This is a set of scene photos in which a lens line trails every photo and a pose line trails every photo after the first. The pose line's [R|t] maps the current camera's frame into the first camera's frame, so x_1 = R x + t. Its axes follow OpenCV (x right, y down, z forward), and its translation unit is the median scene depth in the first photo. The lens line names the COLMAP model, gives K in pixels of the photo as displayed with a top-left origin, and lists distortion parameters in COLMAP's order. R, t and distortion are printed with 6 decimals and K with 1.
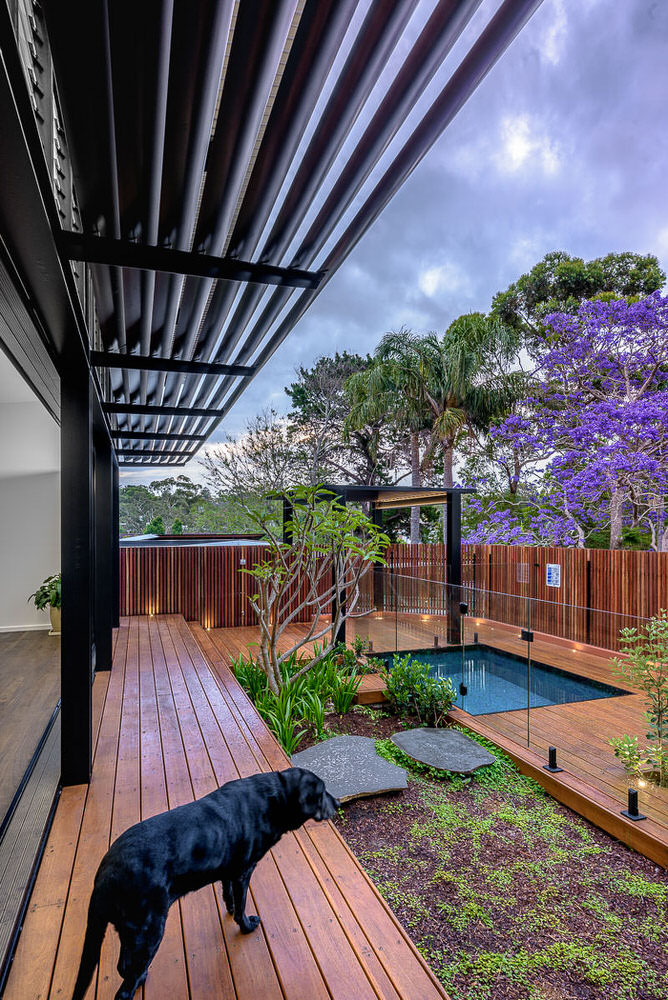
lens RADIAL K [[567.5, 0, 341.1], [0, 567.5, 513.2], [0, 0, 1]] dist [0.015569, 0.001224]
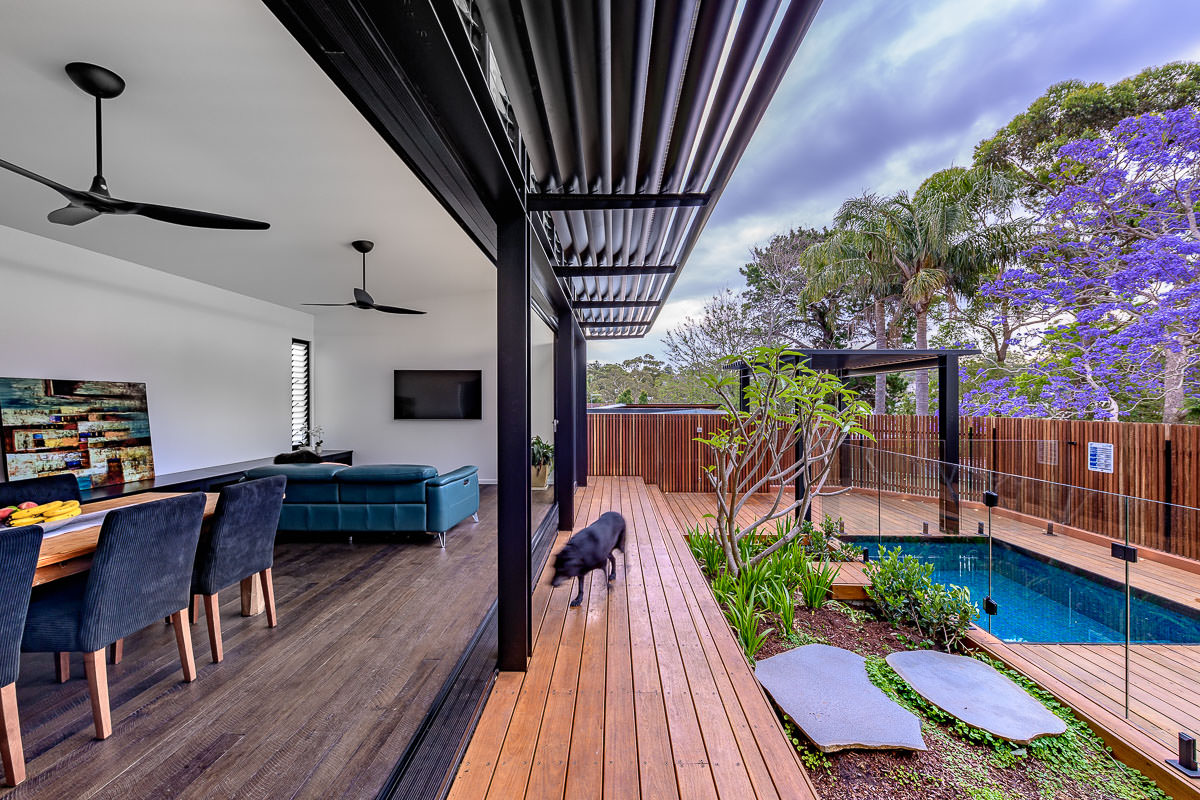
lens RADIAL K [[490.4, 0, 600.0], [0, 490.4, 400.0], [0, 0, 1]] dist [-0.000863, 0.000073]
pose [[0.930916, 0.003288, -0.365219, -0.020739], [0.006352, 0.999663, 0.025190, 0.010281], [0.365178, -0.025769, 0.930581, 0.138014]]
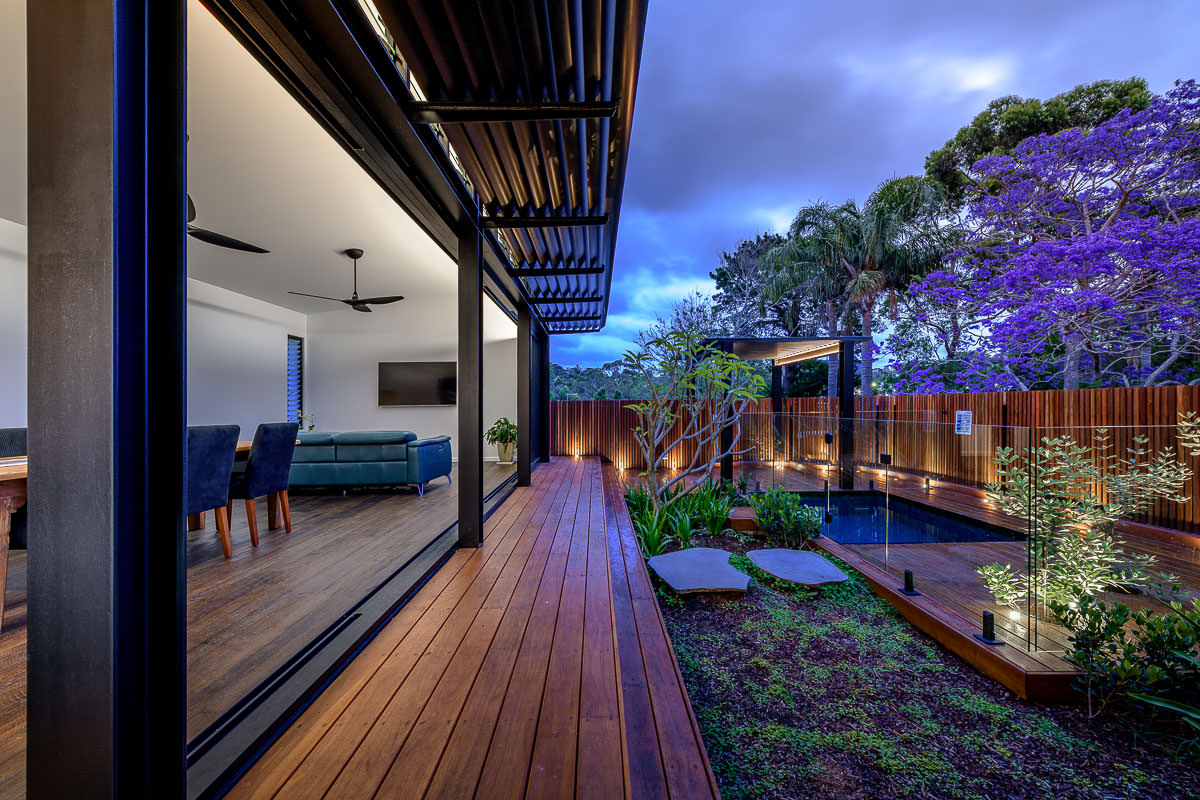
lens RADIAL K [[493.8, 0, 594.0], [0, 493.8, 398.7], [0, 0, 1]] dist [-0.000609, -0.000577]
pose [[0.937968, -0.011915, -0.346518, 0.084742], [0.016852, 0.999795, 0.011238, 0.052300], [0.346313, -0.016380, 0.937976, 0.017792]]
